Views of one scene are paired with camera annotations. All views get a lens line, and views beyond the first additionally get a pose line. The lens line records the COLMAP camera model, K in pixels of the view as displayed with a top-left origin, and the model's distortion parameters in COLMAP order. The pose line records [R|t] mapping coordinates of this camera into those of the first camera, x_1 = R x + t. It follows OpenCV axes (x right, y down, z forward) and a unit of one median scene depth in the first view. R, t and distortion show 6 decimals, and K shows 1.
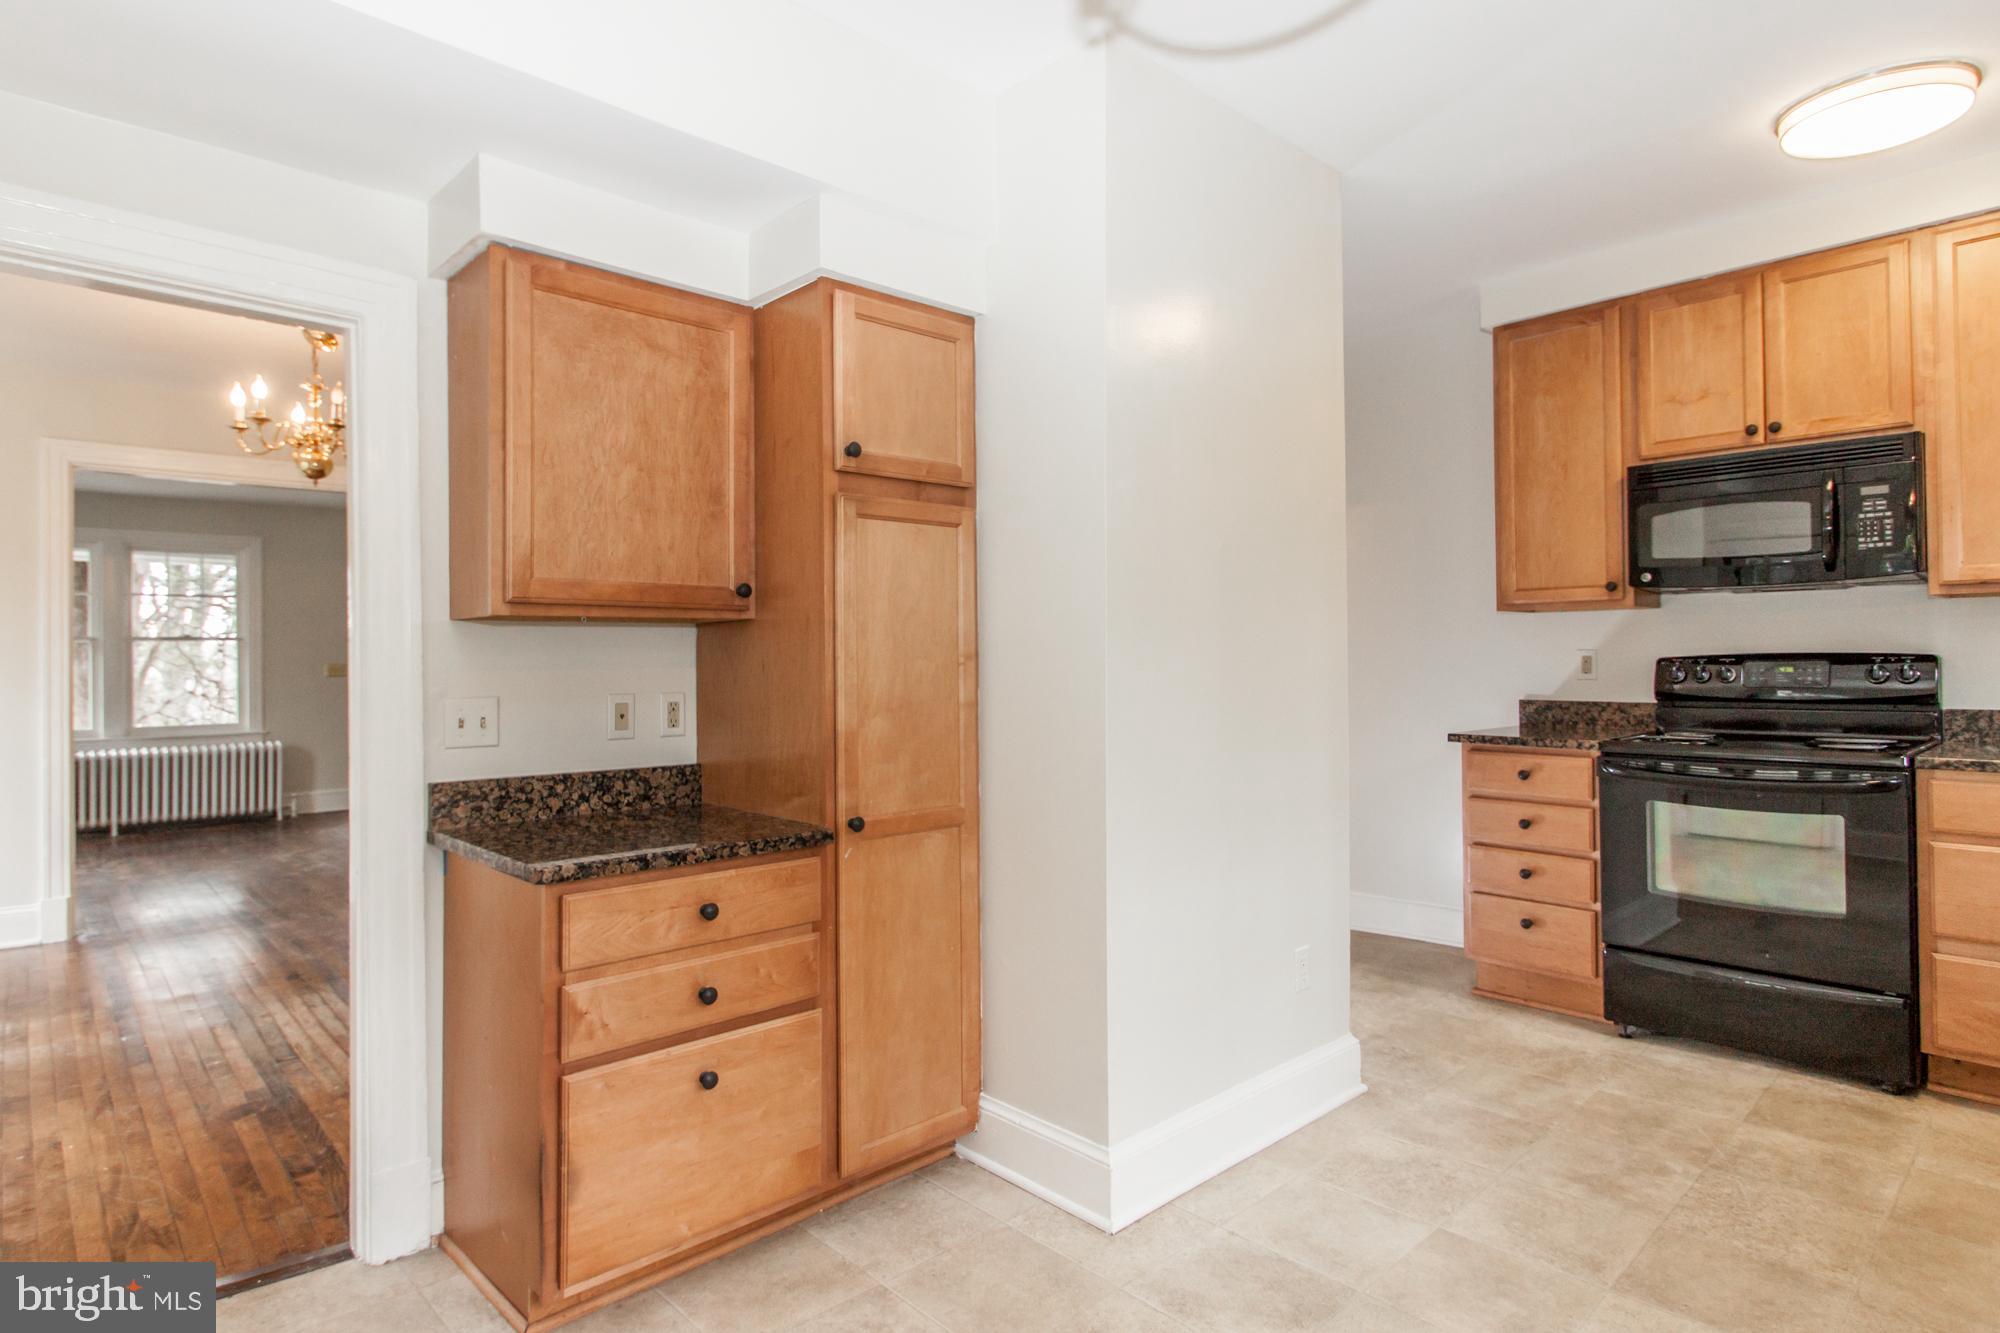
lens RADIAL K [[987.6, 0, 998.8], [0, 987.6, 661.4], [0, 0, 1]] dist [0.002292, -0.002180]
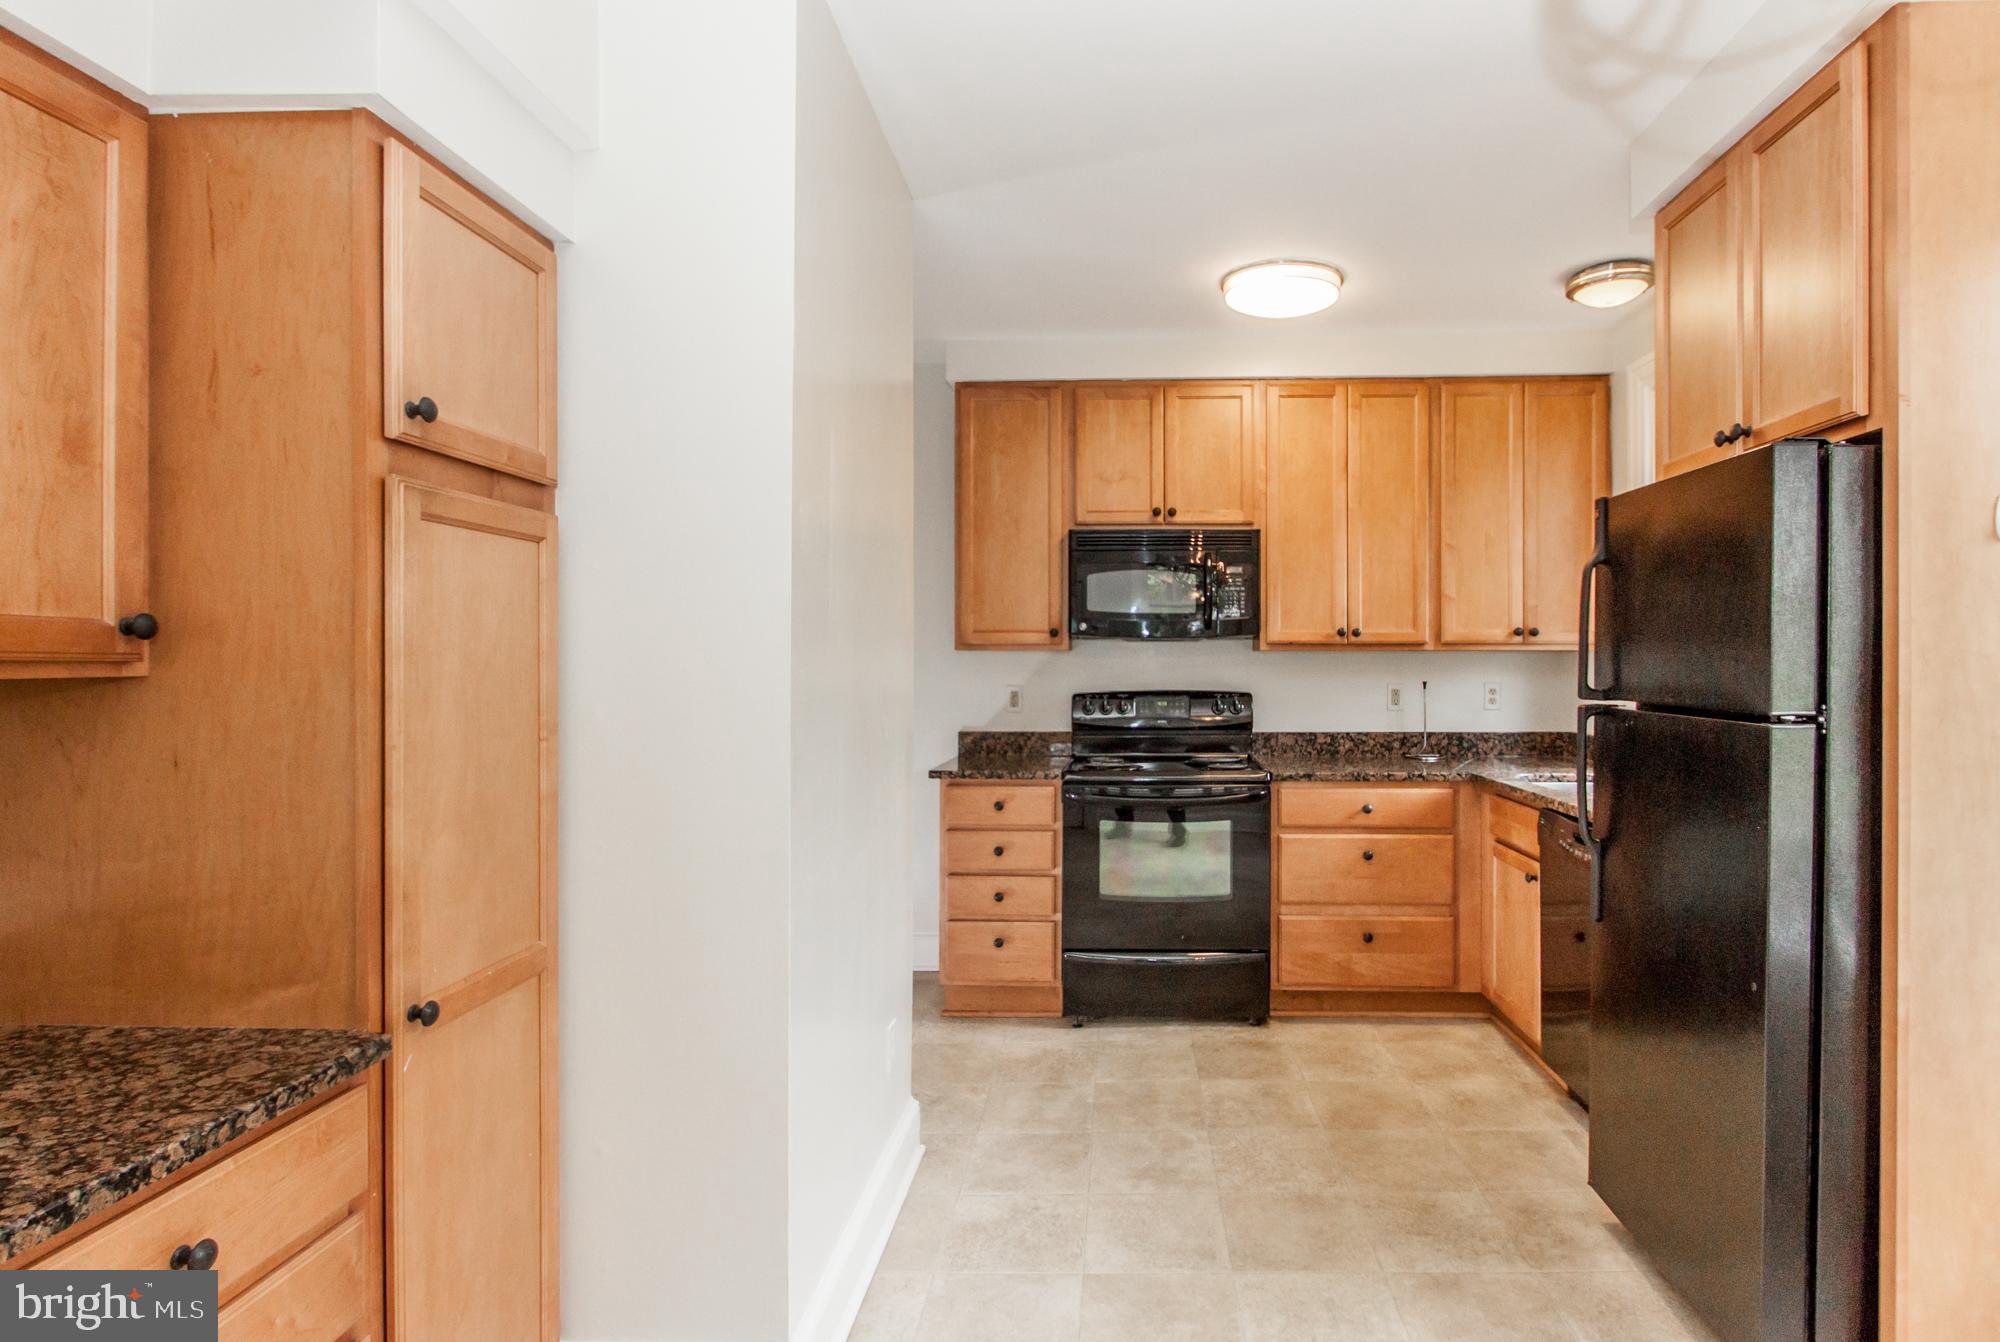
lens RADIAL K [[999.3, 0, 1000.0], [0, 999.3, 670.8], [0, 0, 1]] dist [-0.001317, 0.000303]
pose [[0.727882, -0.002228, 0.685698, -0.258903], [-0.001492, 0.999987, 0.004833, -0.045137], [-0.685700, -0.004541, 0.727870, 0.245103]]
